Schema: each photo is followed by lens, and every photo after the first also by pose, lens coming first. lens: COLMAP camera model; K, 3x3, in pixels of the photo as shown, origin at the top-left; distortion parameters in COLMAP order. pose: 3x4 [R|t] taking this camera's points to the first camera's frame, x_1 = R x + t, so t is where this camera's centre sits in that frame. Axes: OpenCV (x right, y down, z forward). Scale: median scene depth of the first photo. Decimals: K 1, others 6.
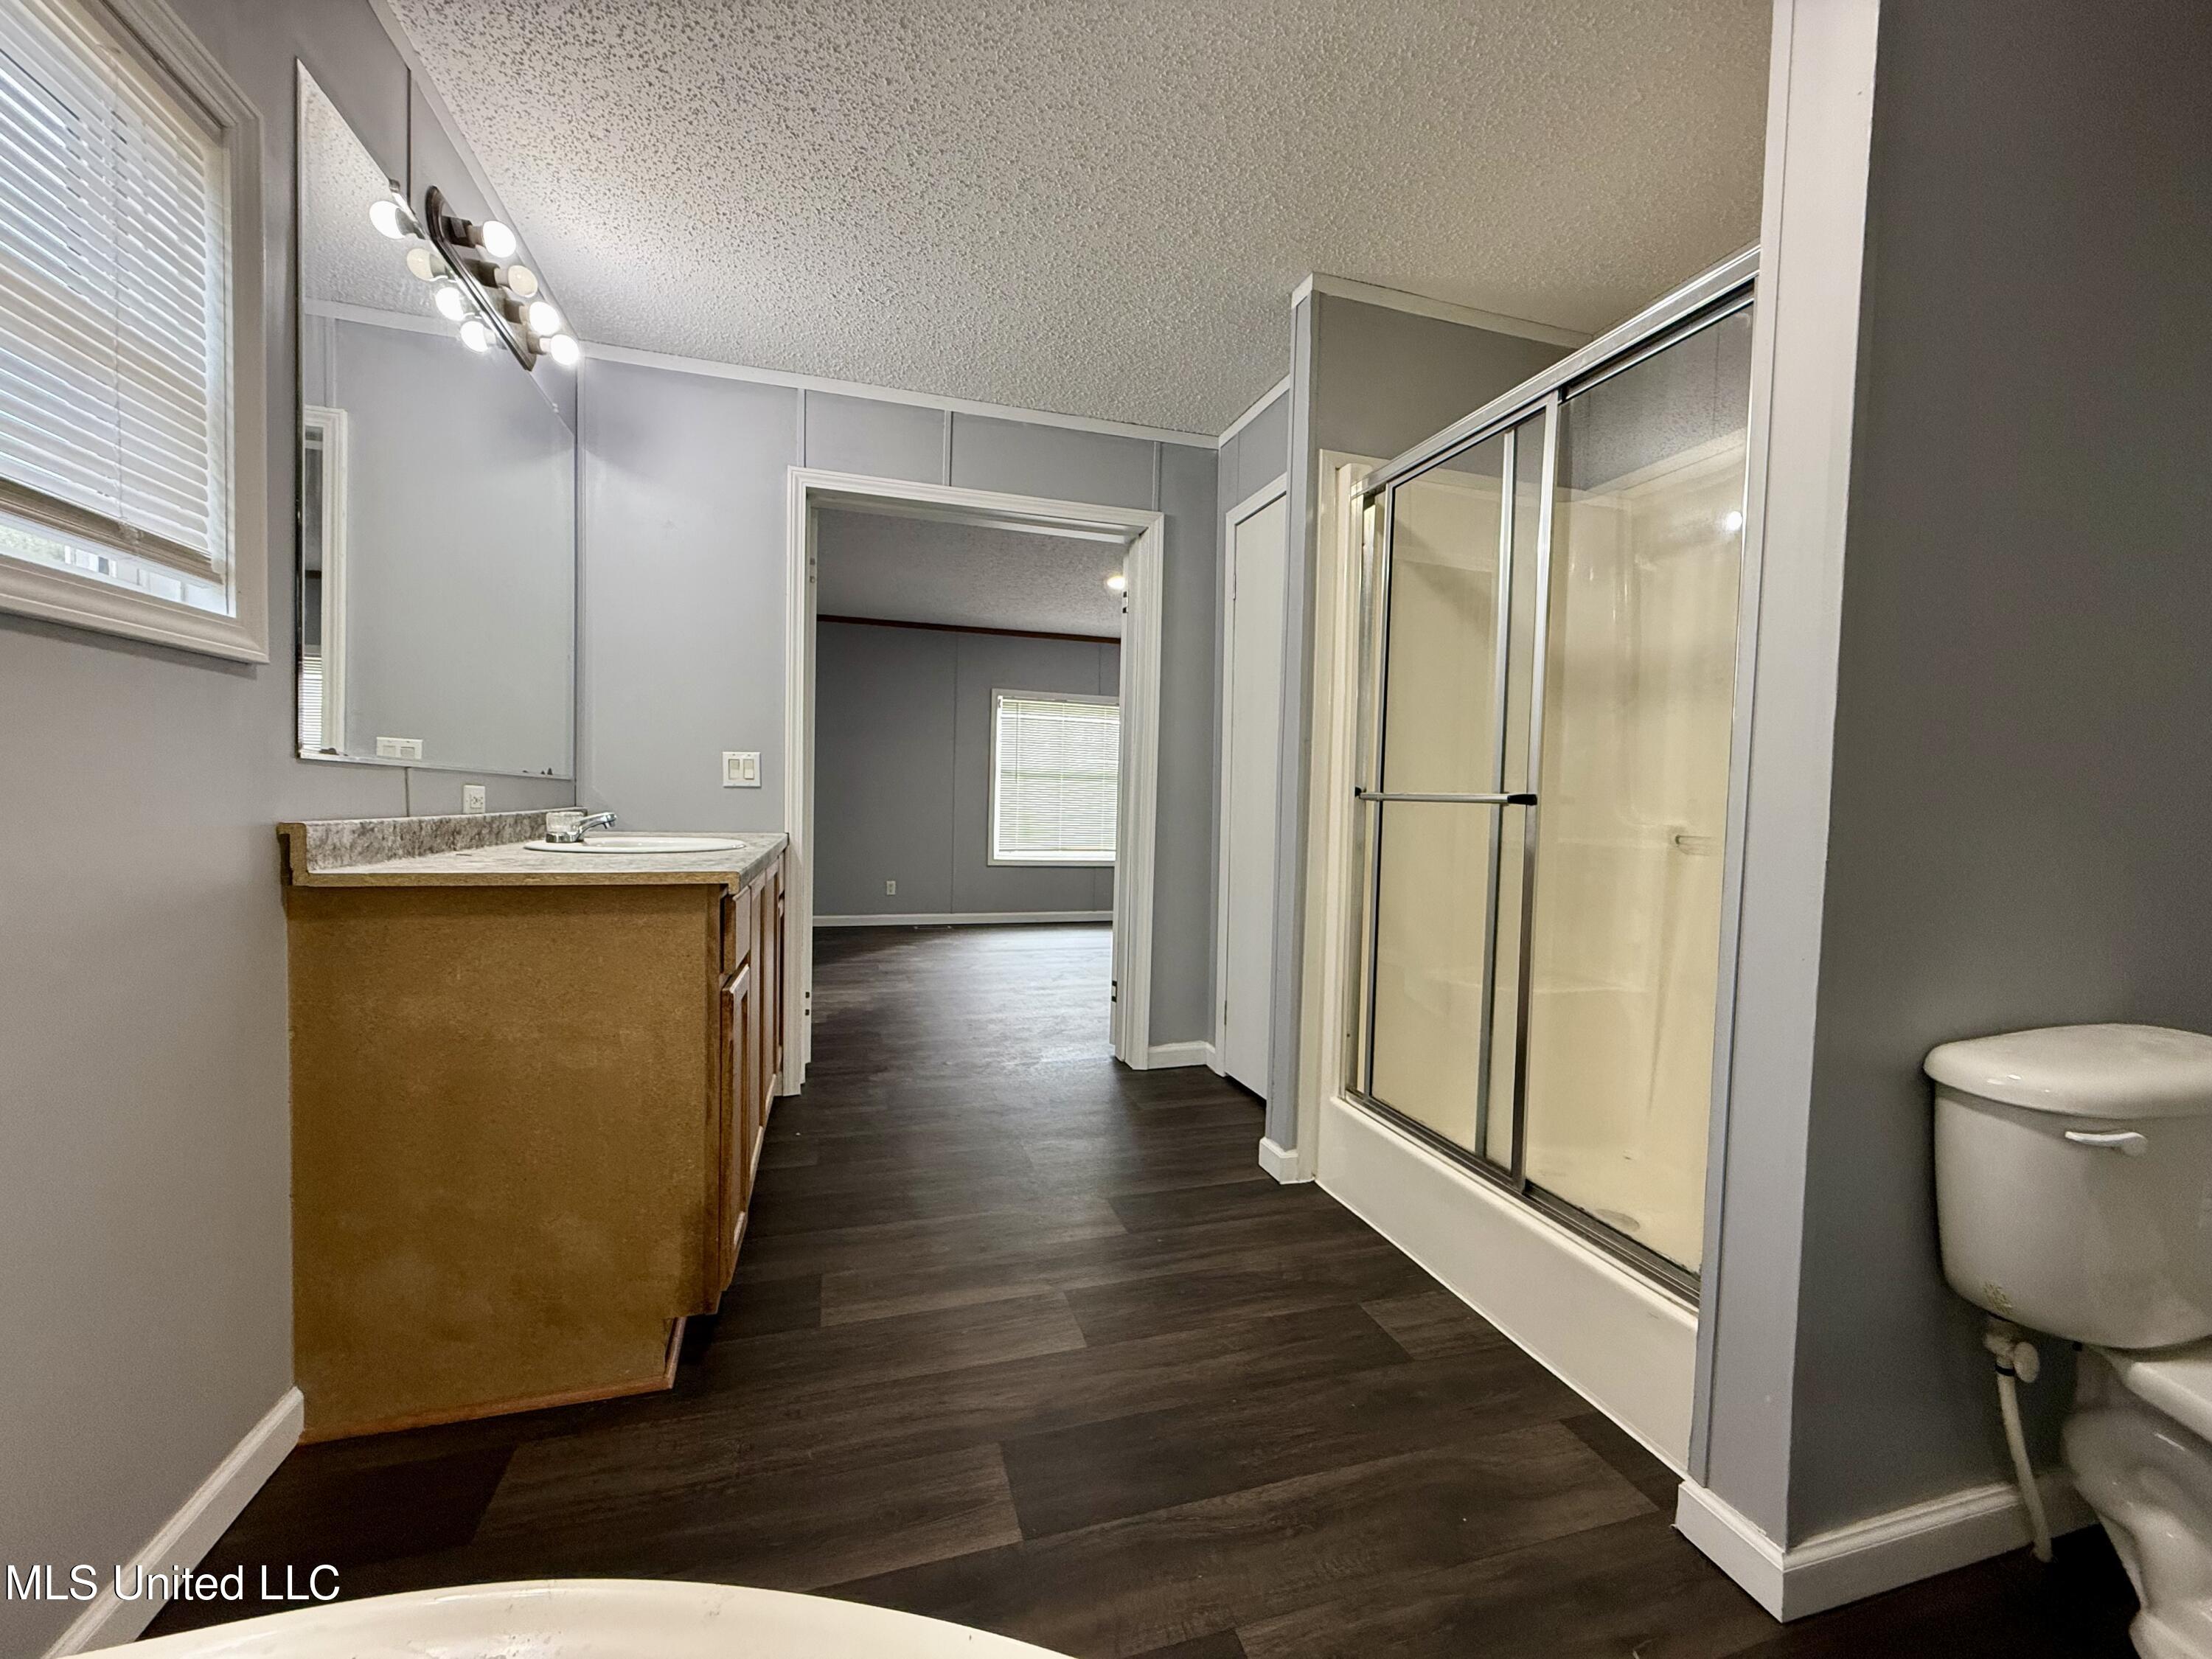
lens RADIAL K [[875.1, 0, 1106.0], [0, 875.1, 829.5], [0, 0, 1]] dist [-0.001814, -0.000255]
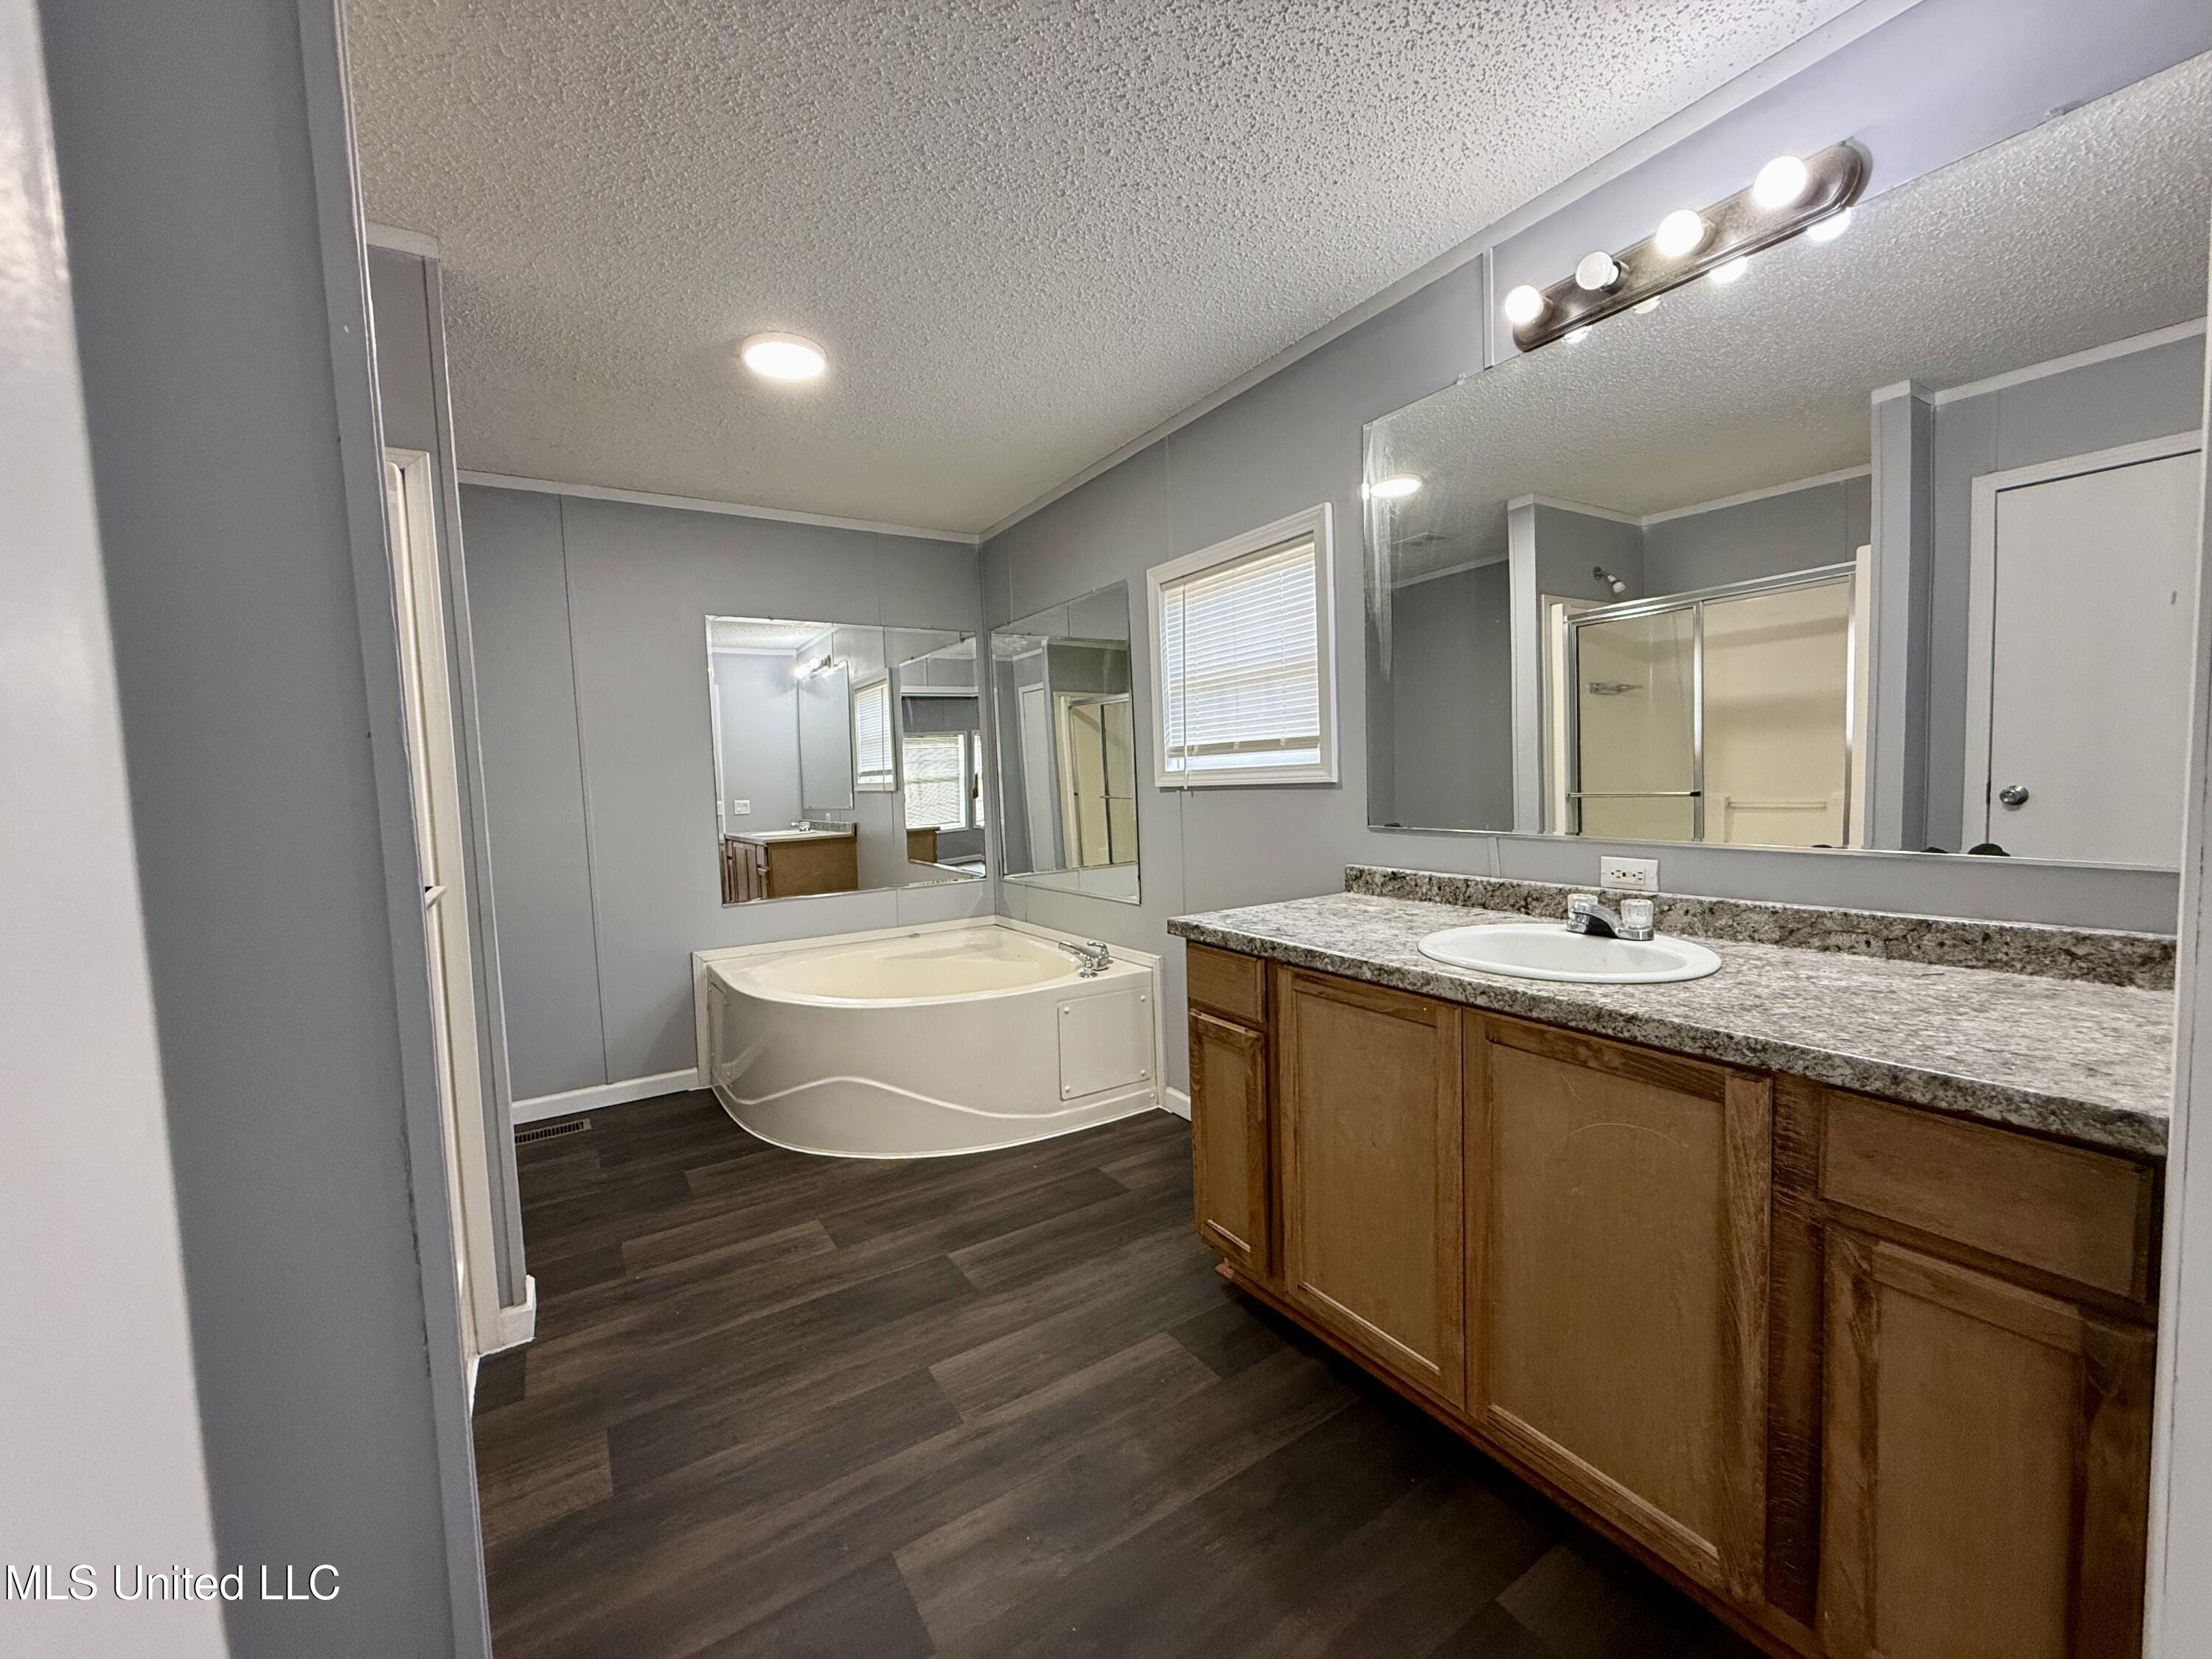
lens RADIAL K [[875.1, 0, 1106.0], [0, 875.1, 829.5], [0, 0, 1]] dist [-0.001814, -0.000255]
pose [[-0.962886, 0.021419, -0.269056, 0.047879], [-0.003963, 0.995617, 0.093439, -0.206441], [0.269878, 0.091037, -0.958581, 2.162678]]
